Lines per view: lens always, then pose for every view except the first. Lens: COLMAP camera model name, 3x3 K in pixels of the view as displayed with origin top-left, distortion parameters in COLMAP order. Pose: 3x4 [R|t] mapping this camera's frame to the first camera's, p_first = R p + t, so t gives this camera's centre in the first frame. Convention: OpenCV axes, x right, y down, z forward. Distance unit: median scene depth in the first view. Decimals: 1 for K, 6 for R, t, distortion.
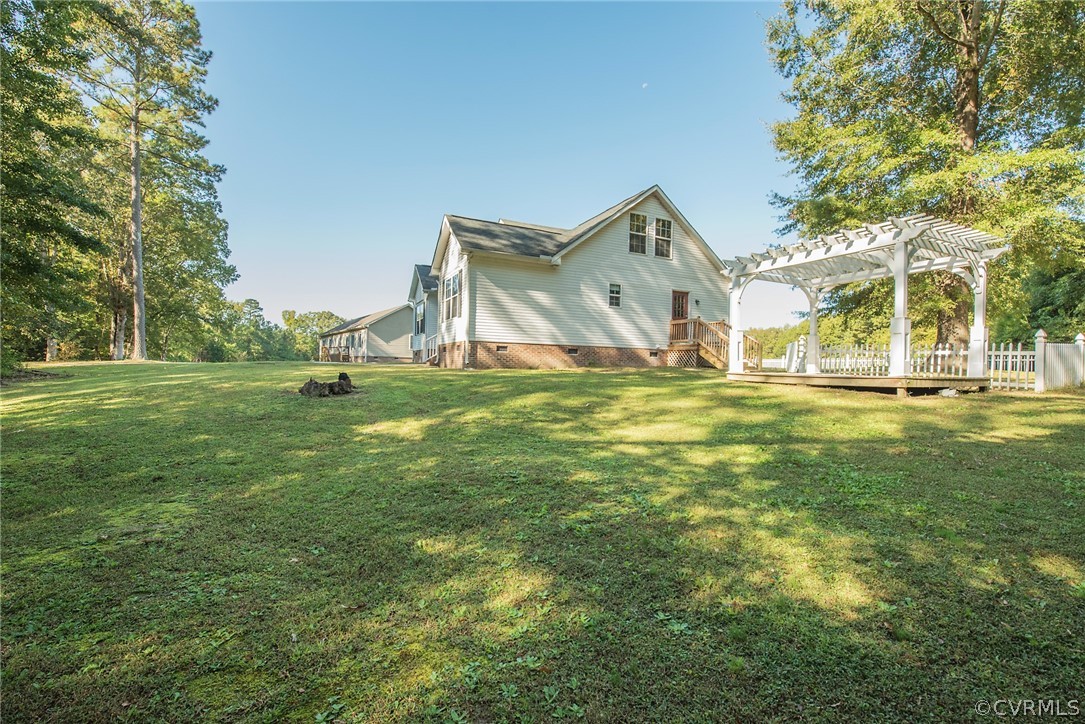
lens RADIAL K [[457.3, 0, 540.3], [0, 457.3, 359.8], [0, 0, 1]] dist [-0.018349, -0.000218]
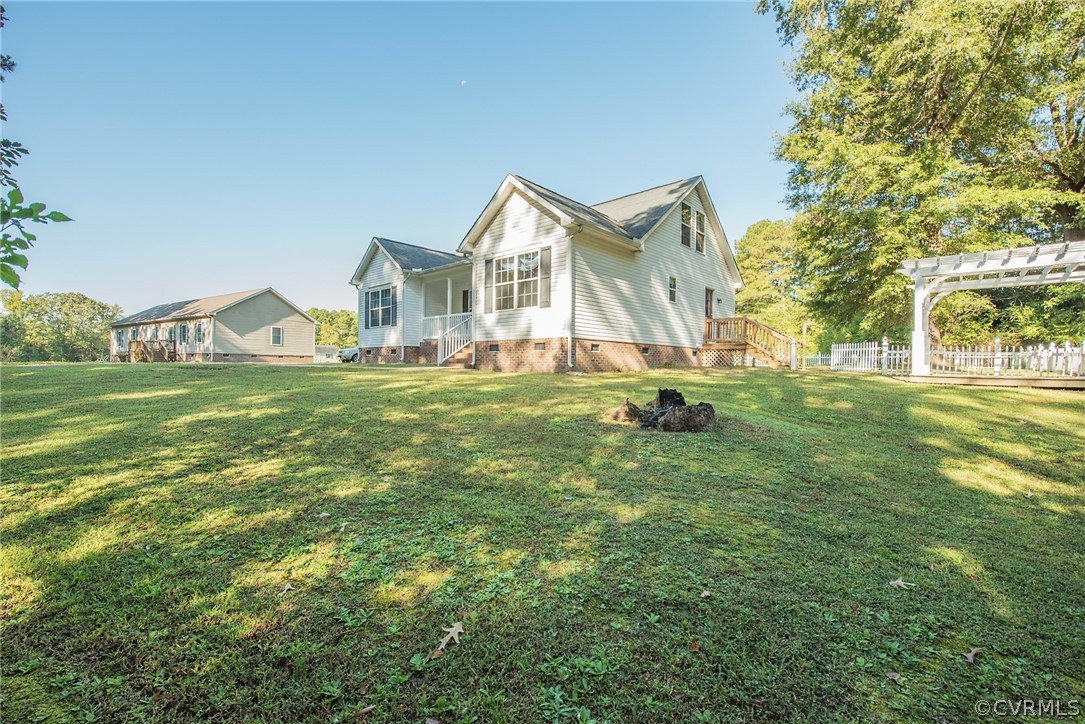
lens RADIAL K [[457.3, 0, 543.2], [0, 457.3, 361.4], [0, 0, 1]] dist [-0.018349, -0.000218]
pose [[0.928556, -0.007212, 0.371122, -0.421467], [0.002332, 0.999905, 0.013598, -0.009361], [-0.371185, -0.011761, 0.928485, 0.243627]]
